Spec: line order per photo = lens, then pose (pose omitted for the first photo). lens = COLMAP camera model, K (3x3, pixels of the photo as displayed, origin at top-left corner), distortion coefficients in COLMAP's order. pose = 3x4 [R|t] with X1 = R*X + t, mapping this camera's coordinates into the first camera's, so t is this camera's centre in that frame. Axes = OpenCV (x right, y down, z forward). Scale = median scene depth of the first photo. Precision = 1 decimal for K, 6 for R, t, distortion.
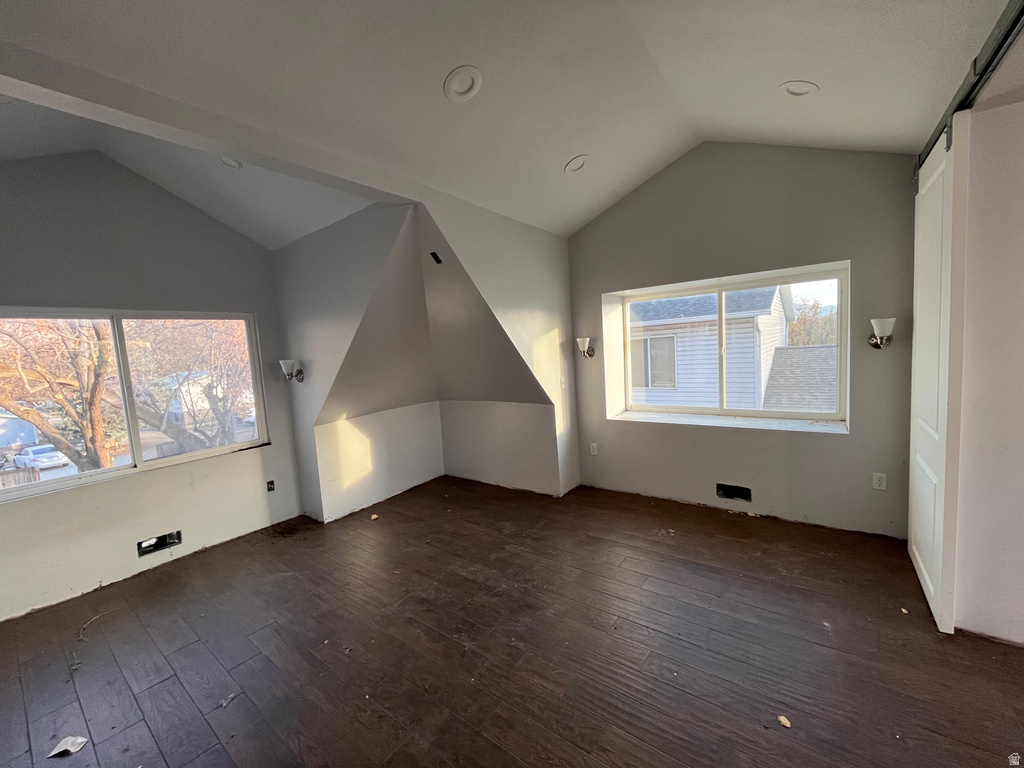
lens RADIAL K [[414.3, 0, 507.4], [0, 414.3, 383.7], [0, 0, 1]] dist [-0.001164, -0.000296]
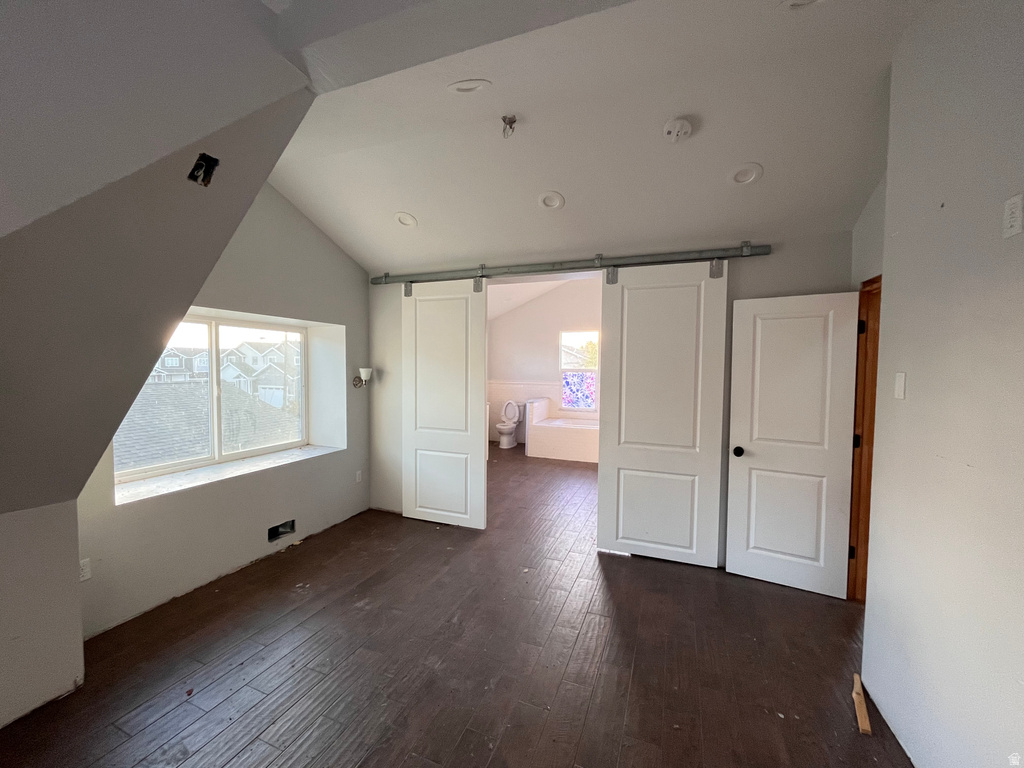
lens RADIAL K [[414.3, 0, 507.4], [0, 414.3, 383.7], [0, 0, 1]] dist [-0.001164, -0.000296]
pose [[-0.268462, 0.019659, 0.963090, -0.654027], [0.091670, 0.995776, 0.005227, -0.053554], [-0.958918, 0.089690, -0.269131, 0.811908]]
